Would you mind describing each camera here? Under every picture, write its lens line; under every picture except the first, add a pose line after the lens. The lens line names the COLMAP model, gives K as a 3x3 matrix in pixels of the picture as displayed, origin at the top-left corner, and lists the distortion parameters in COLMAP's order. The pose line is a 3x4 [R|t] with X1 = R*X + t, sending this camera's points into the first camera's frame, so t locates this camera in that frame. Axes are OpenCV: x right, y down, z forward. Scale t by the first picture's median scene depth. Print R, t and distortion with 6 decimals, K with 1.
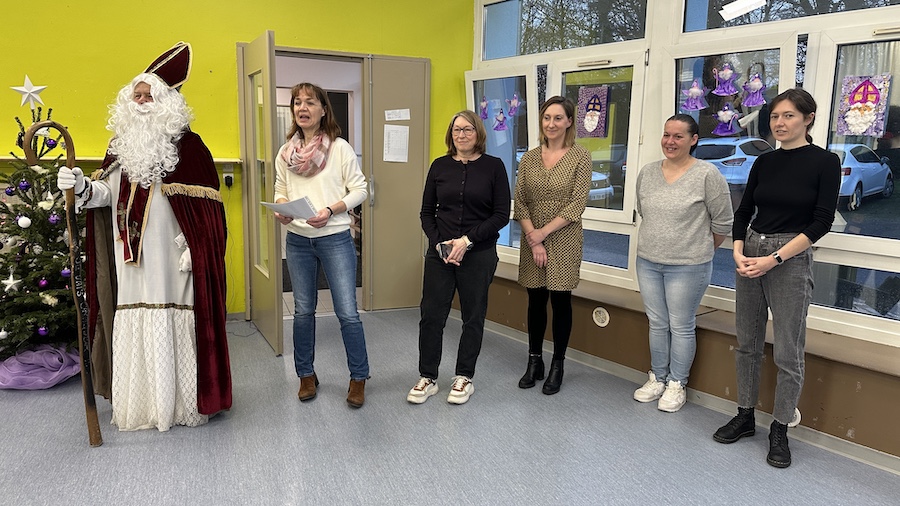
lens RADIAL K [[674.4, 0, 451.7], [0, 674.4, 252.6], [0, 0, 1]] dist [0.081302, -0.006918]
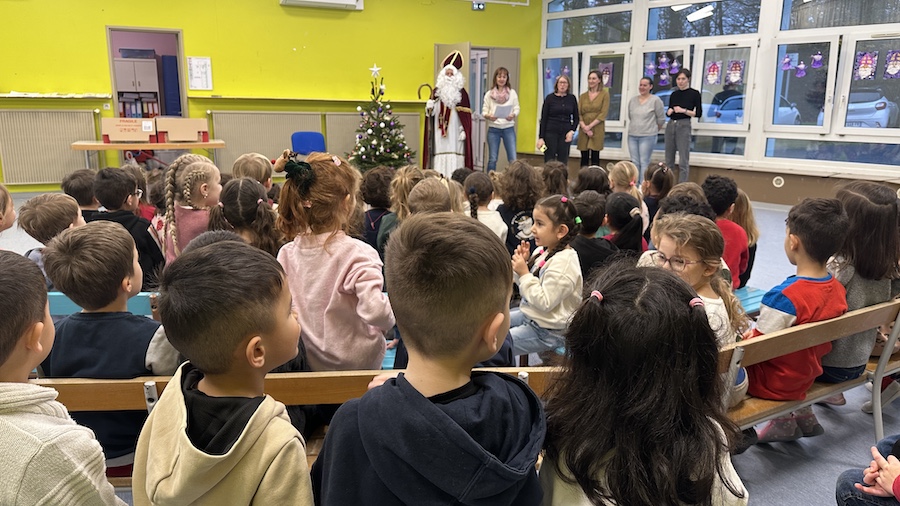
lens RADIAL K [[674.4, 0, 447.6], [0, 674.4, 257.4], [0, 0, 1]] dist [0.081302, -0.006918]
pose [[0.998654, -0.021537, 0.047194, -0.526999], [0.018209, 0.997392, 0.069836, 0.272386], [-0.048575, -0.068882, 0.996442, -1.515944]]
